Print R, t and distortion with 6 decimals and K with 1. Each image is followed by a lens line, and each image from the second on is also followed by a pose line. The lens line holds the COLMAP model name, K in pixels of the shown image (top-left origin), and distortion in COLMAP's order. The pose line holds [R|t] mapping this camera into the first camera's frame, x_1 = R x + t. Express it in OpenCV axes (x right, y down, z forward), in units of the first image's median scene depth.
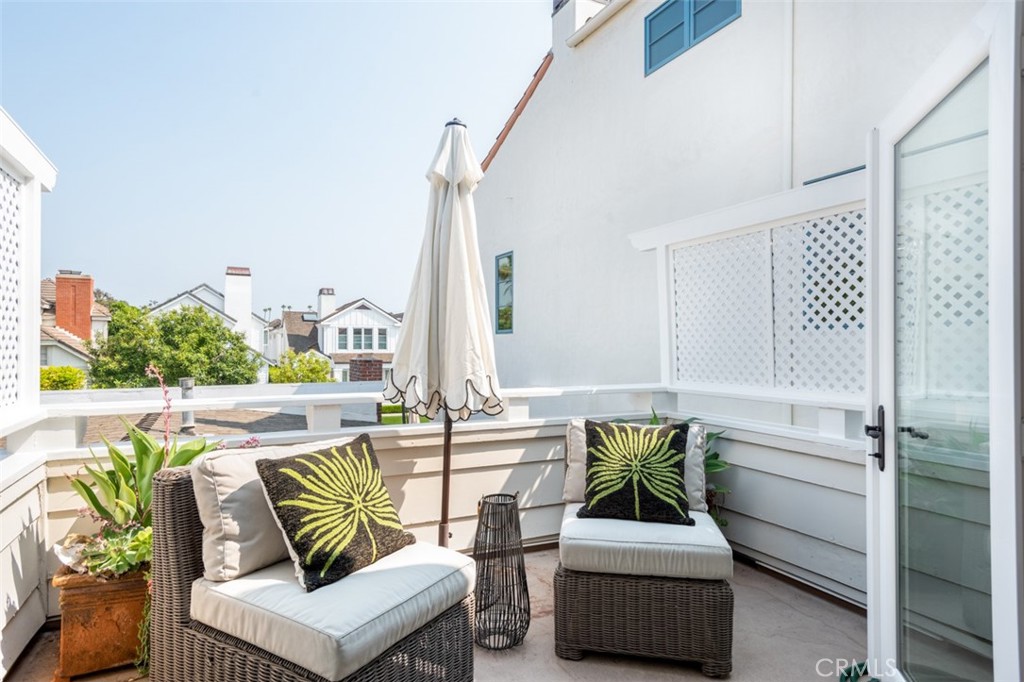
lens RADIAL K [[575.7, 0, 512.0], [0, 575.7, 341.0], [0, 0, 1]] dist [0.022687, -0.000641]
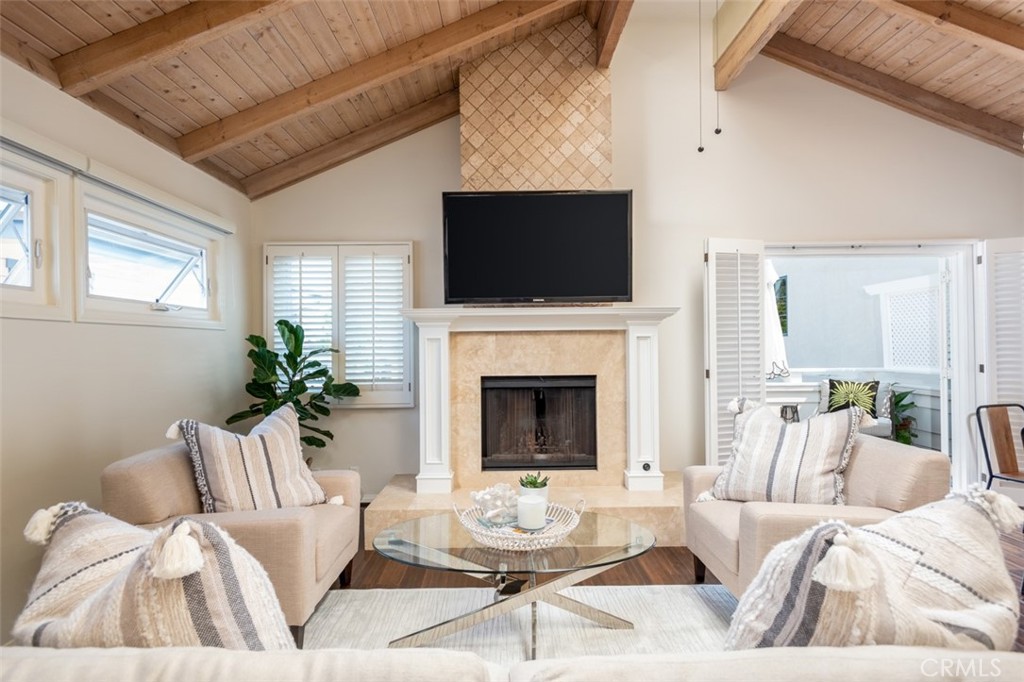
lens RADIAL K [[534.9, 0, 512.0], [0, 534.9, 341.0], [0, 0, 1]] dist [0.024093, -0.007316]
pose [[0.895345, -0.013125, -0.445179, -0.055378], [0.014436, 0.999896, -0.000446, -0.041049], [0.445138, -0.006028, 0.895442, -1.608151]]
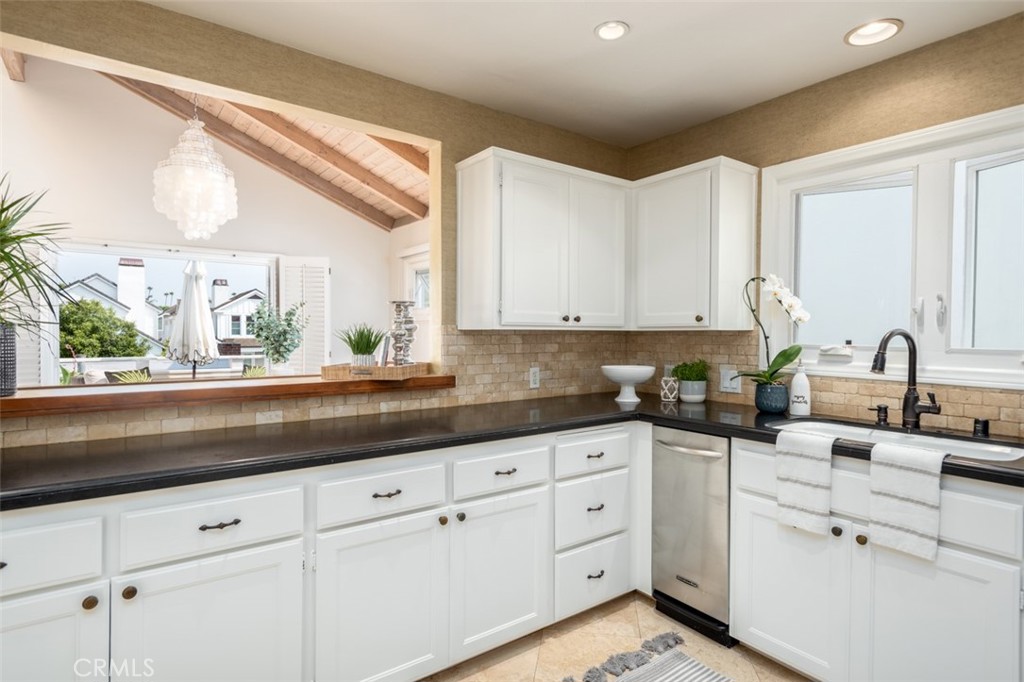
lens RADIAL K [[536.0, 0, 512.0], [0, 536.0, 341.0], [0, 0, 1]] dist [0.034681, -0.021477]
pose [[0.986962, -0.000521, 0.160952, 0.974133], [-0.003818, 0.999638, 0.026647, -0.049335], [-0.160908, -0.026914, 0.986602, -1.751808]]
